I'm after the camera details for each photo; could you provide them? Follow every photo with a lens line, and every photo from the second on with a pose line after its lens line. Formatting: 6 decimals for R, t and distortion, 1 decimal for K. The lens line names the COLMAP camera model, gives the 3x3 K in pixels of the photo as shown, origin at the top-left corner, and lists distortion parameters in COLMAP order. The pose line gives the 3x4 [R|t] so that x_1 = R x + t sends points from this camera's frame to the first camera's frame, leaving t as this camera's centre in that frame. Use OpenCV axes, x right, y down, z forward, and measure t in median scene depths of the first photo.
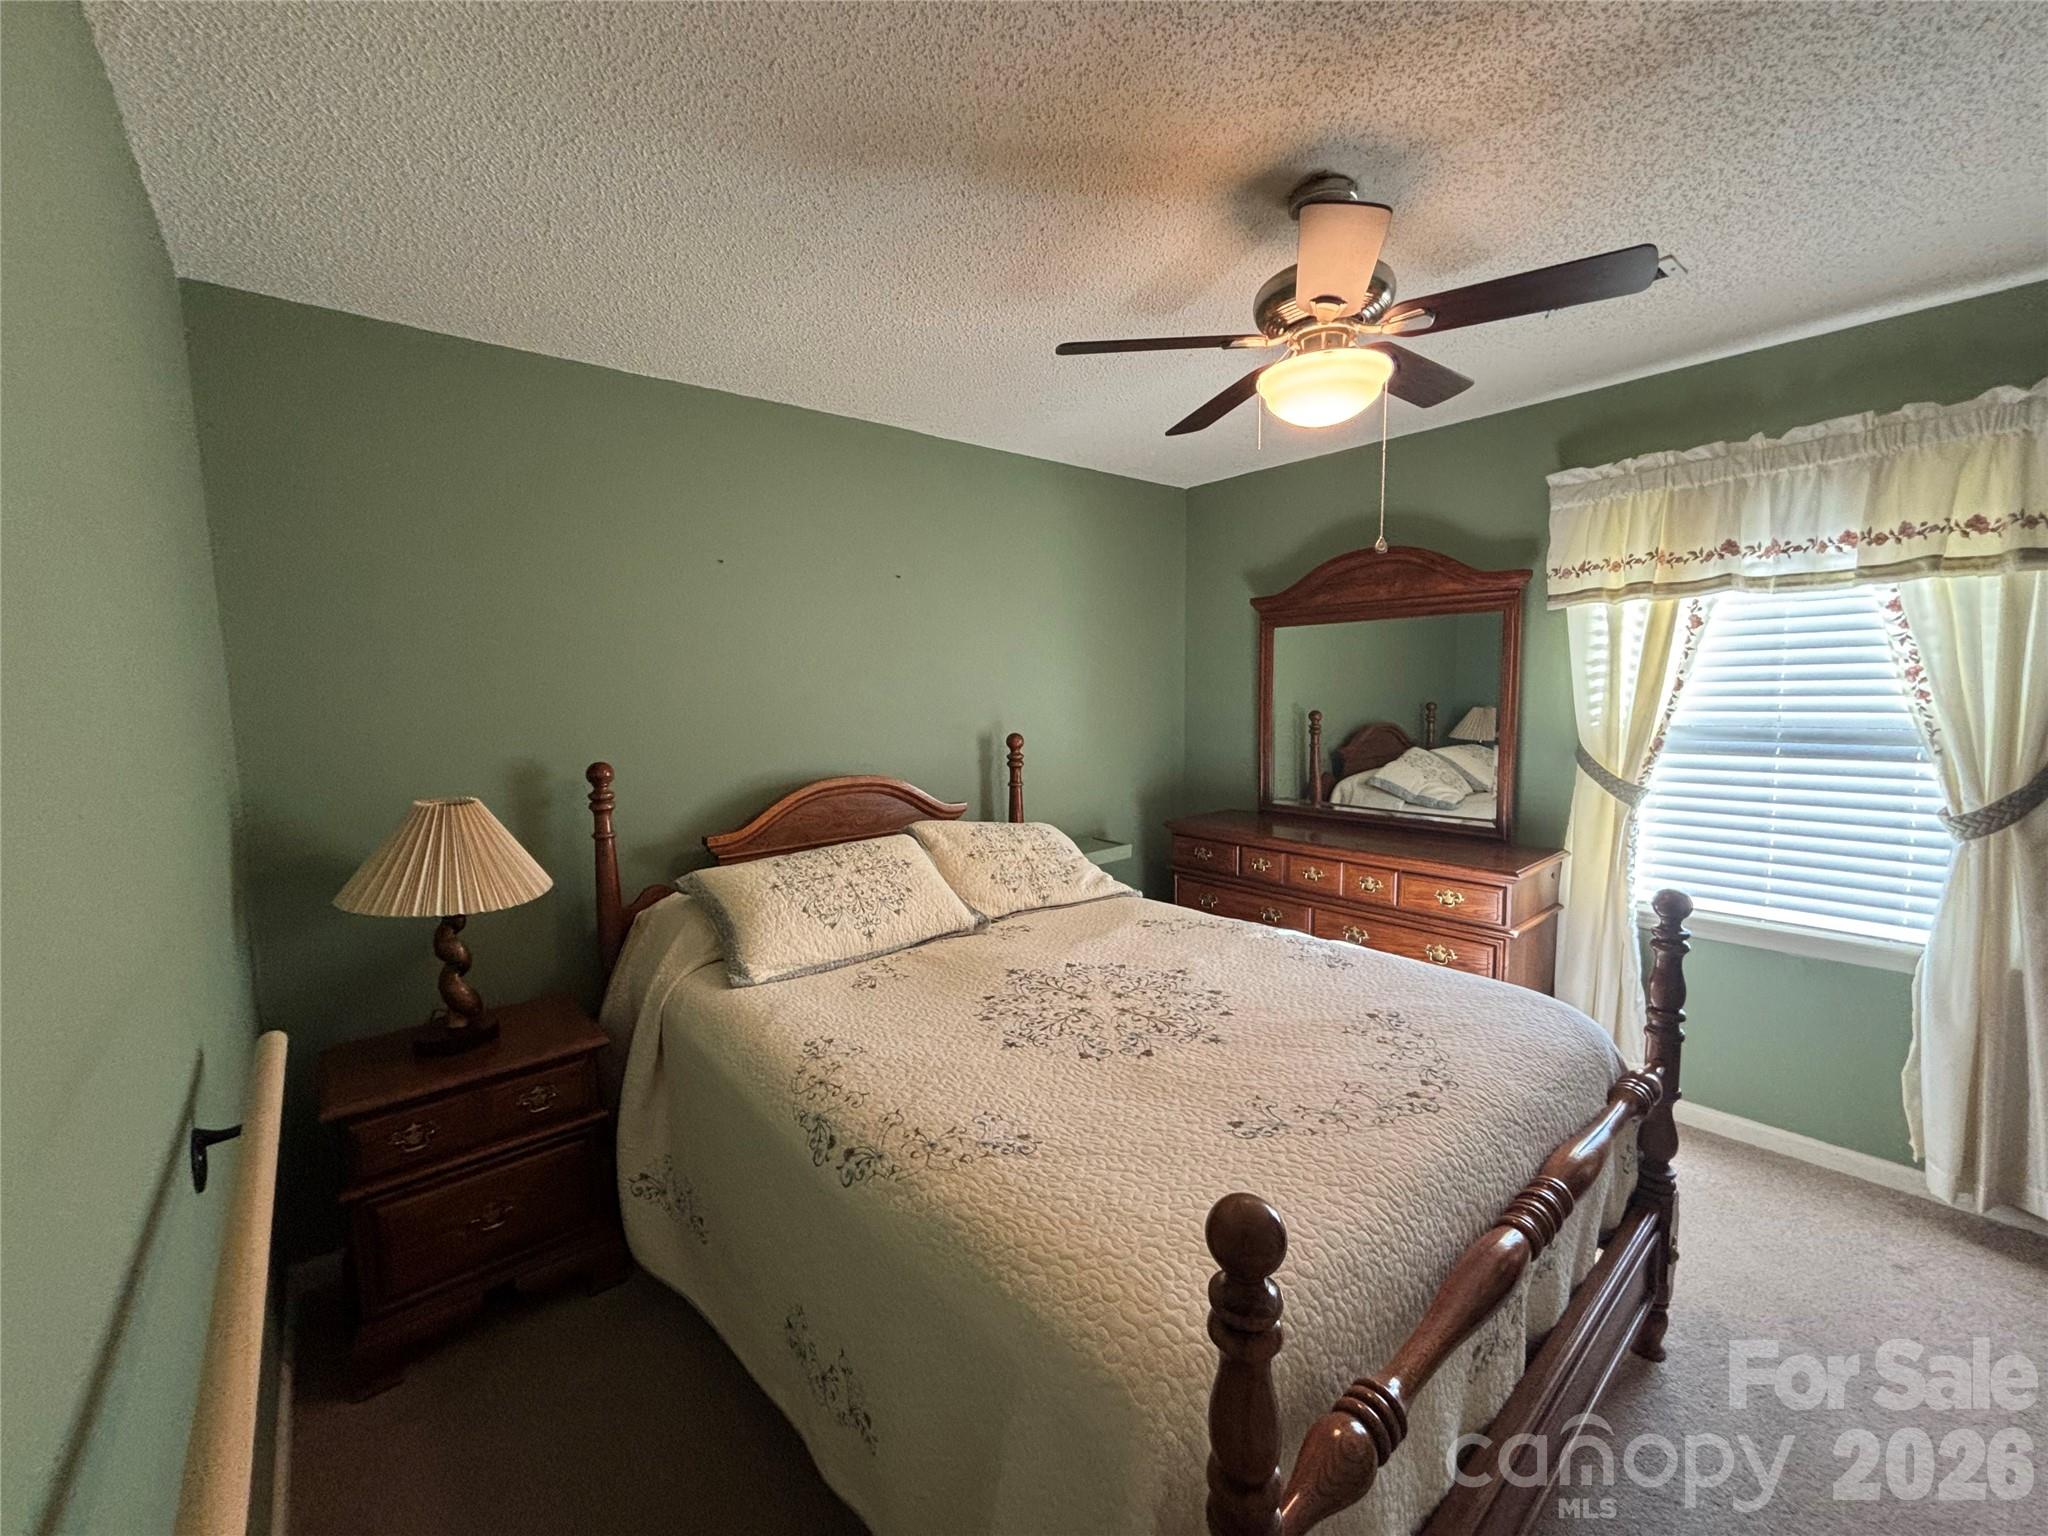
lens RADIAL K [[833.3, 0, 1020.1], [0, 833.3, 764.6], [0, 0, 1]] dist [0.019389, -0.000154]
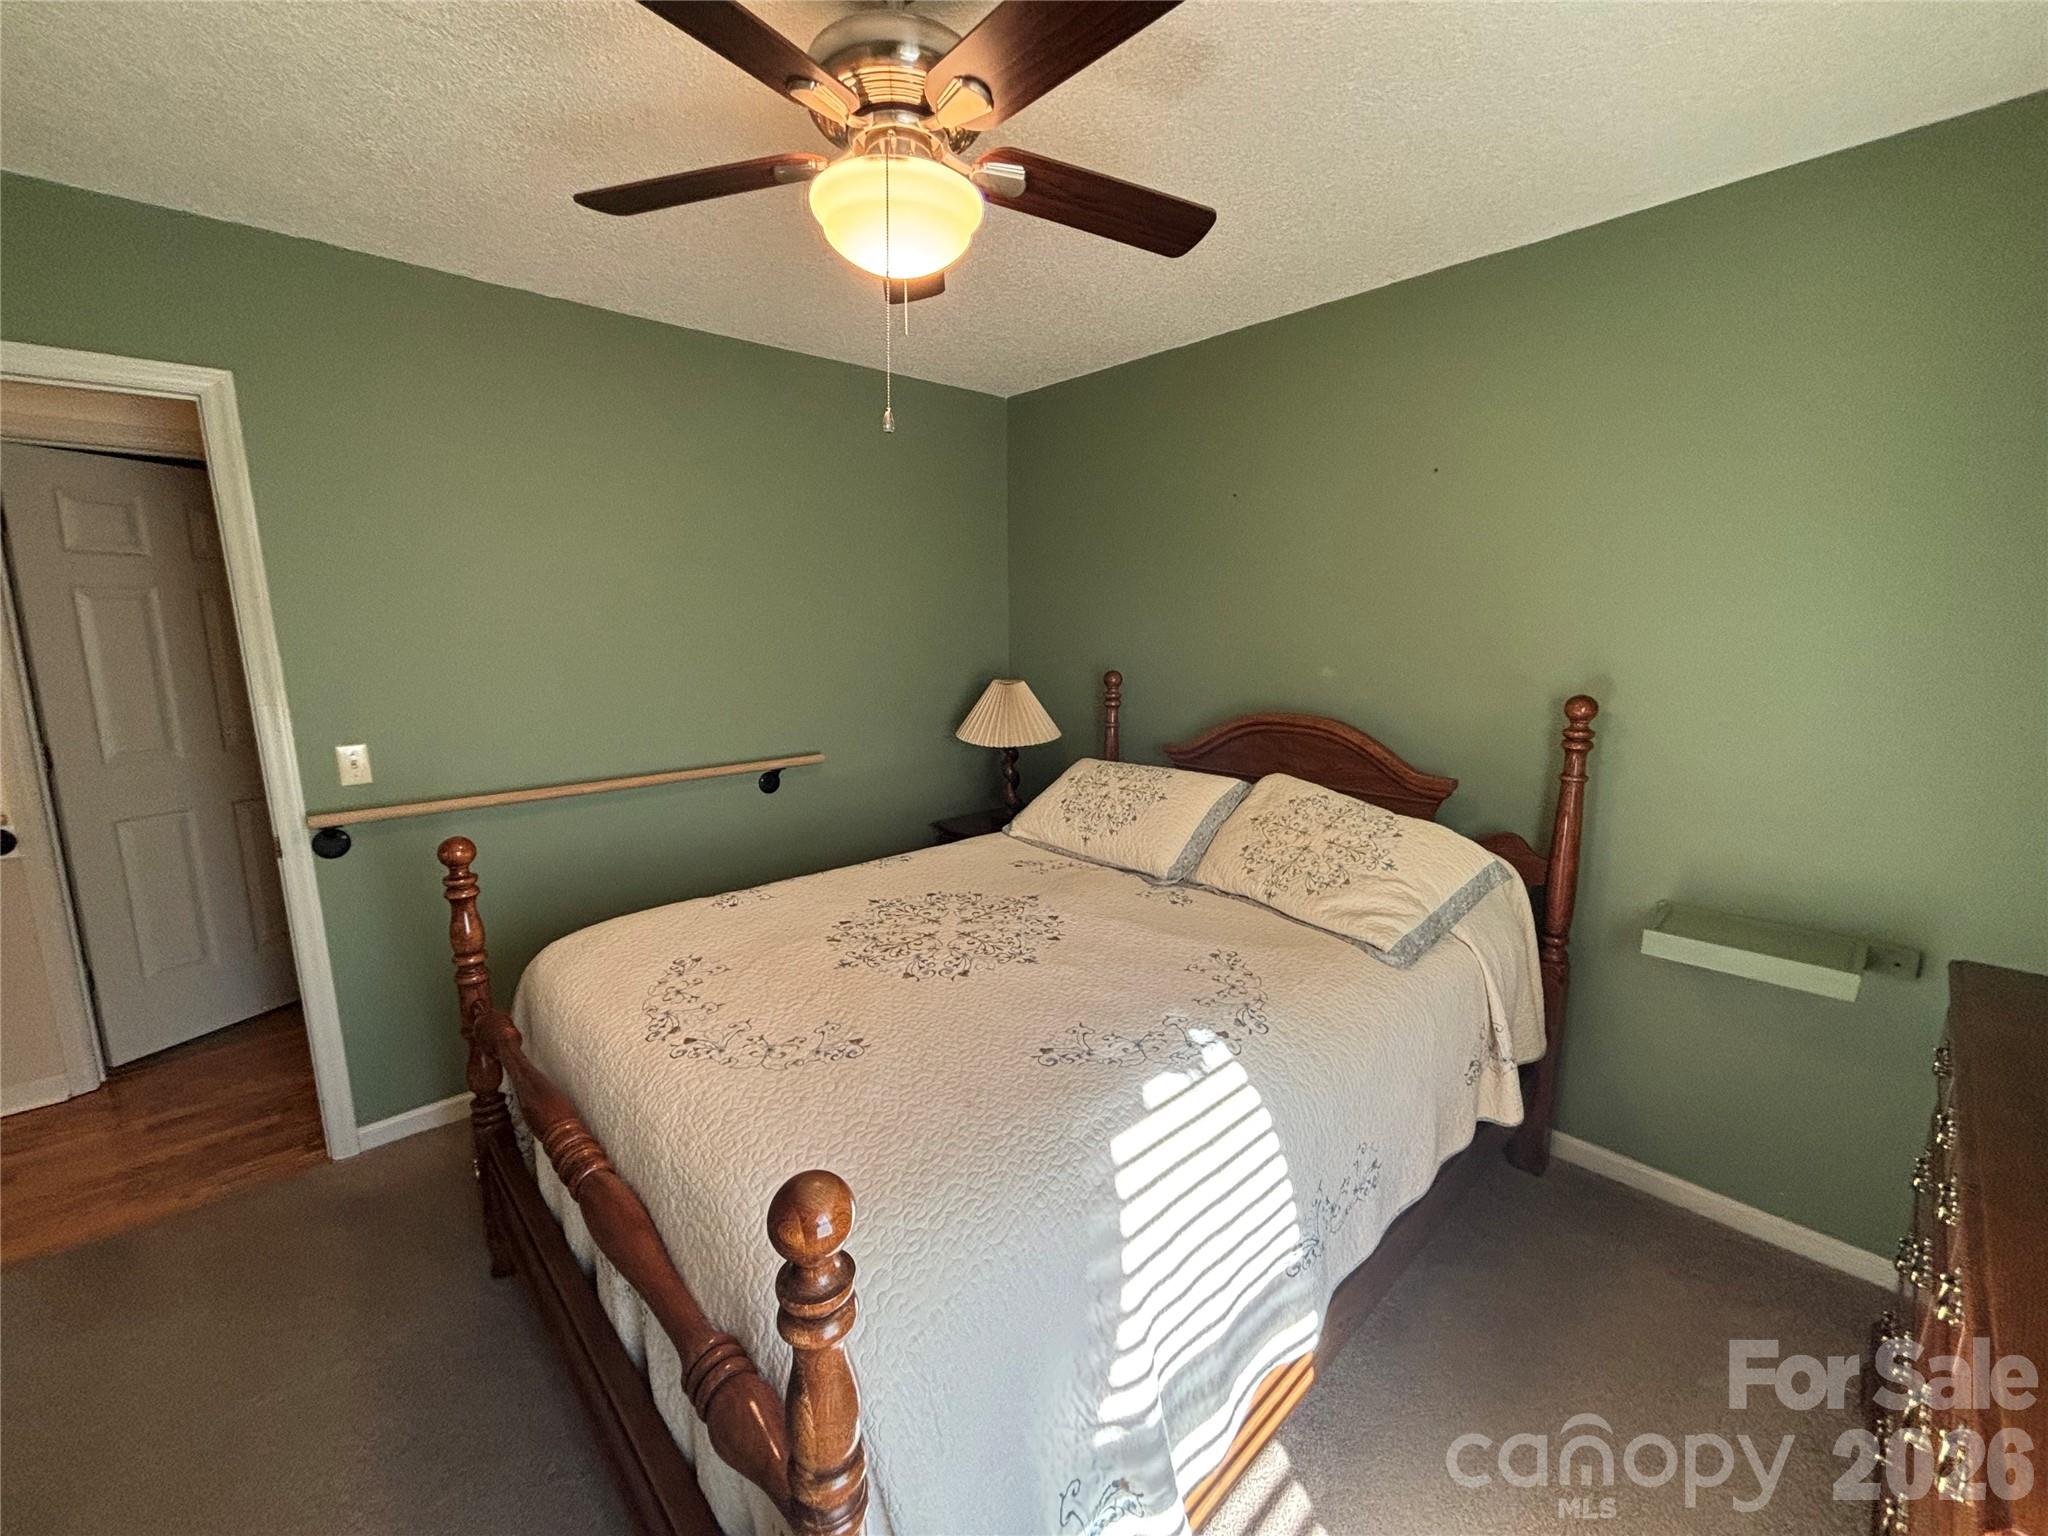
lens RADIAL K [[833.3, 0, 1020.1], [0, 833.3, 764.6], [0, 0, 1]] dist [0.019389, -0.000154]
pose [[0.040603, 0.193310, -0.980297, 1.039490], [-0.101579, 0.976822, 0.188417, -0.112851], [0.993998, 0.091928, 0.059299, 0.969917]]
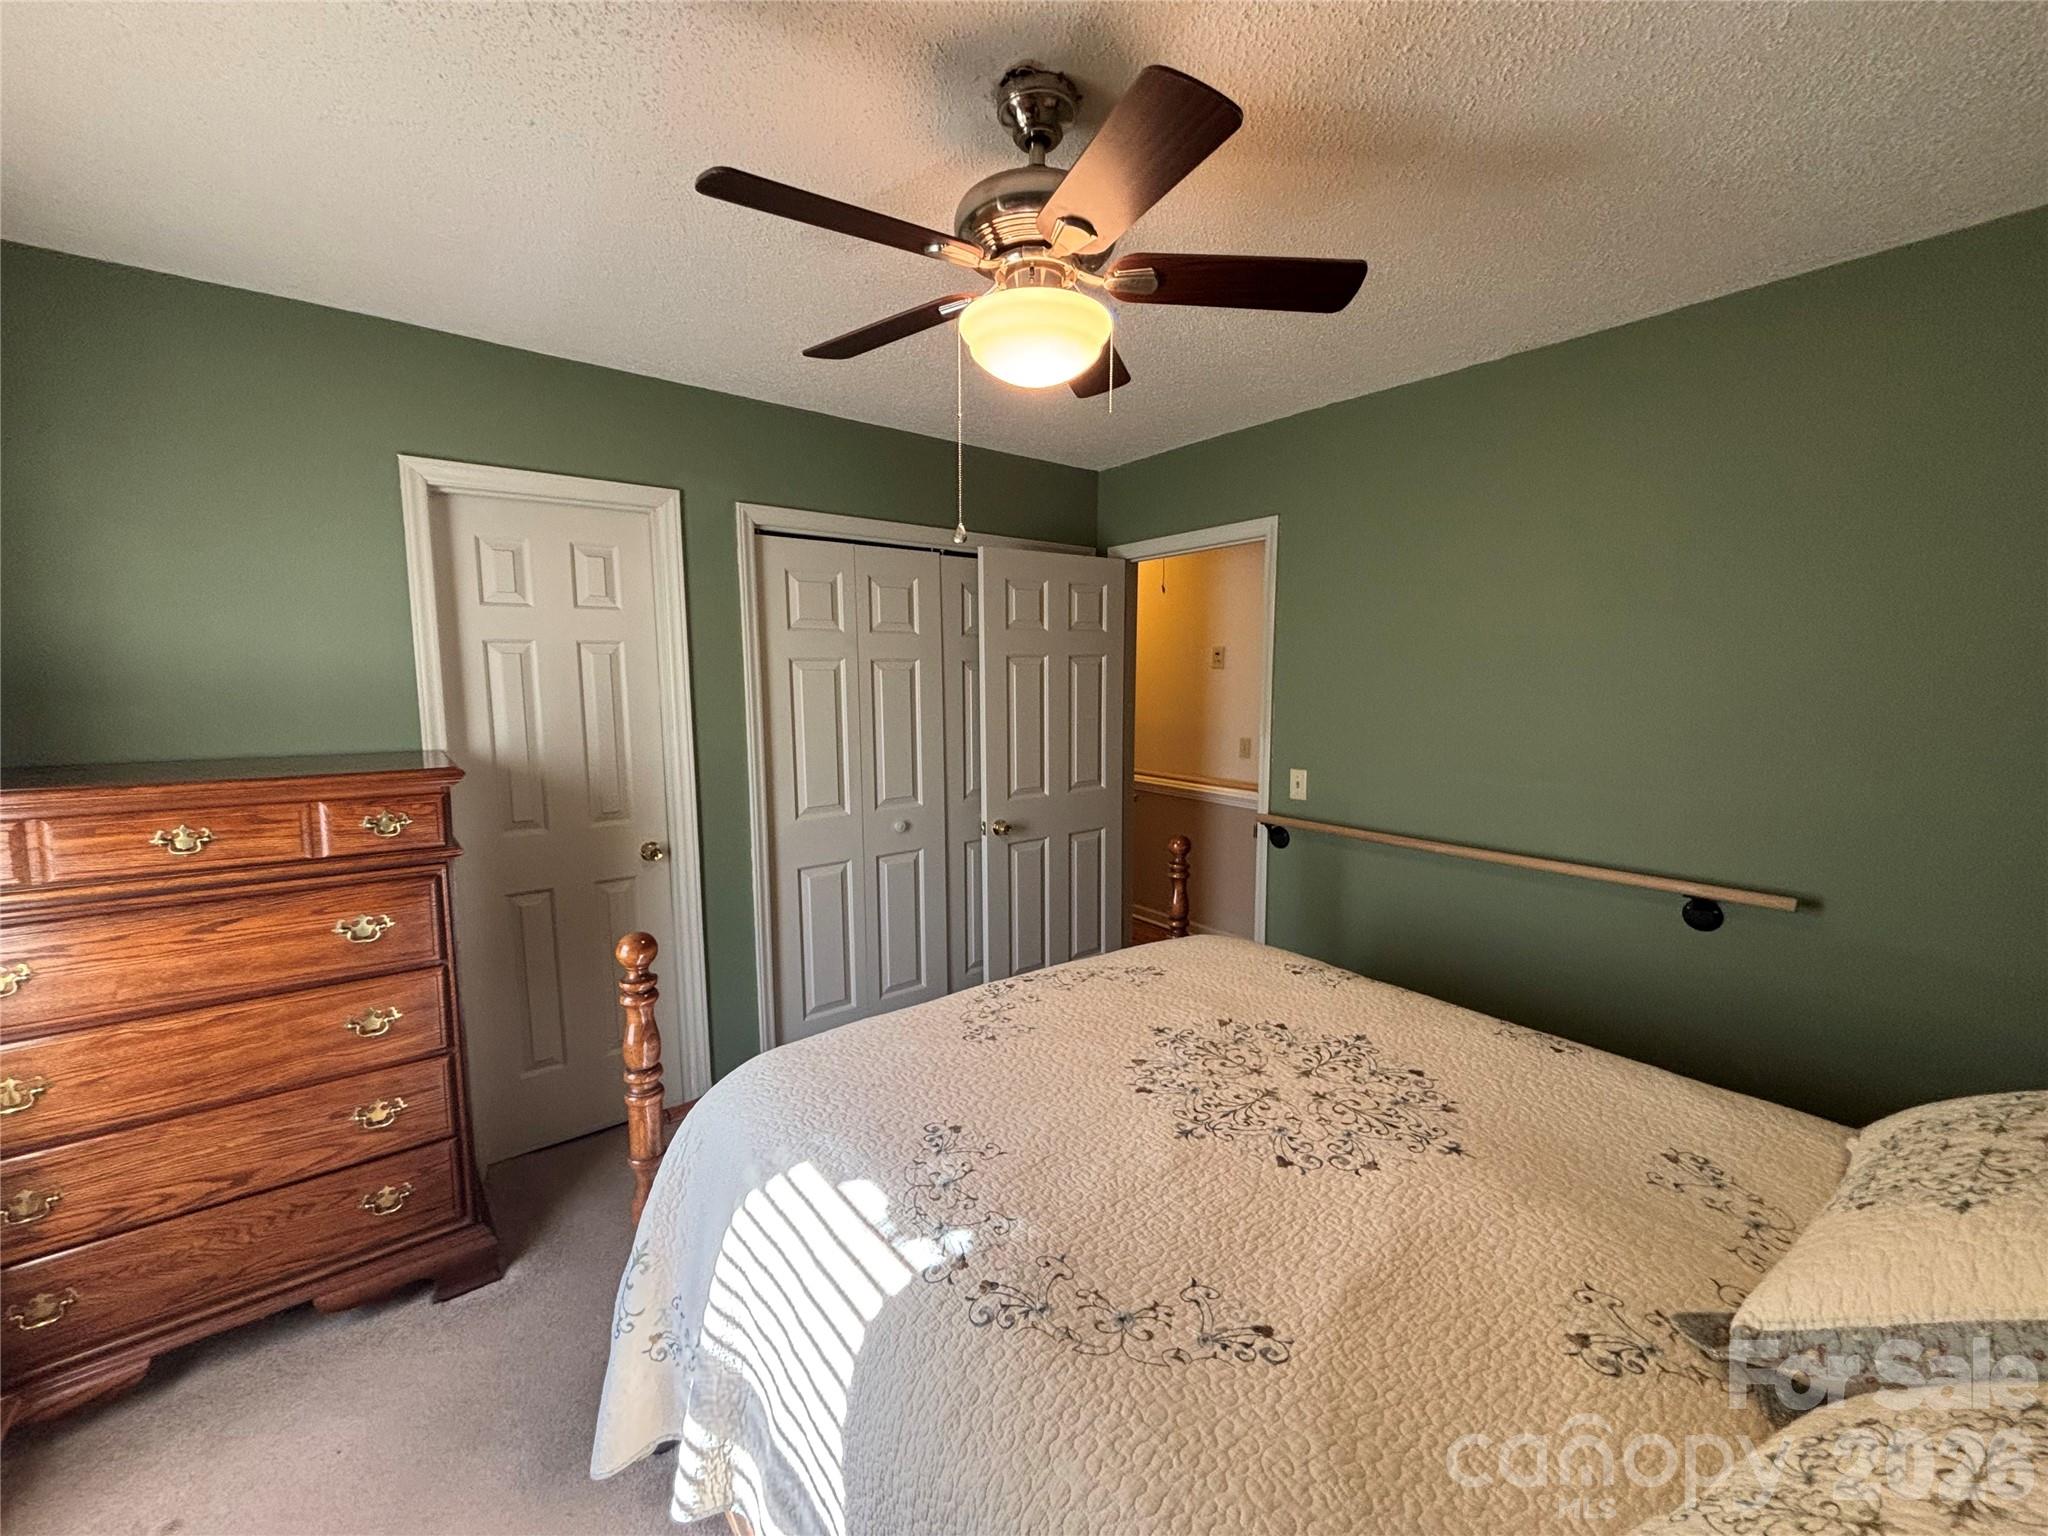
lens RADIAL K [[833.3, 0, 1020.1], [0, 833.3, 764.6], [0, 0, 1]] dist [0.019389, -0.000154]
pose [[-0.998979, 0.020386, 0.040315, 0.306392], [0.028705, 0.975525, 0.218008, -0.193370], [-0.034884, 0.218942, -0.975114, 1.669488]]
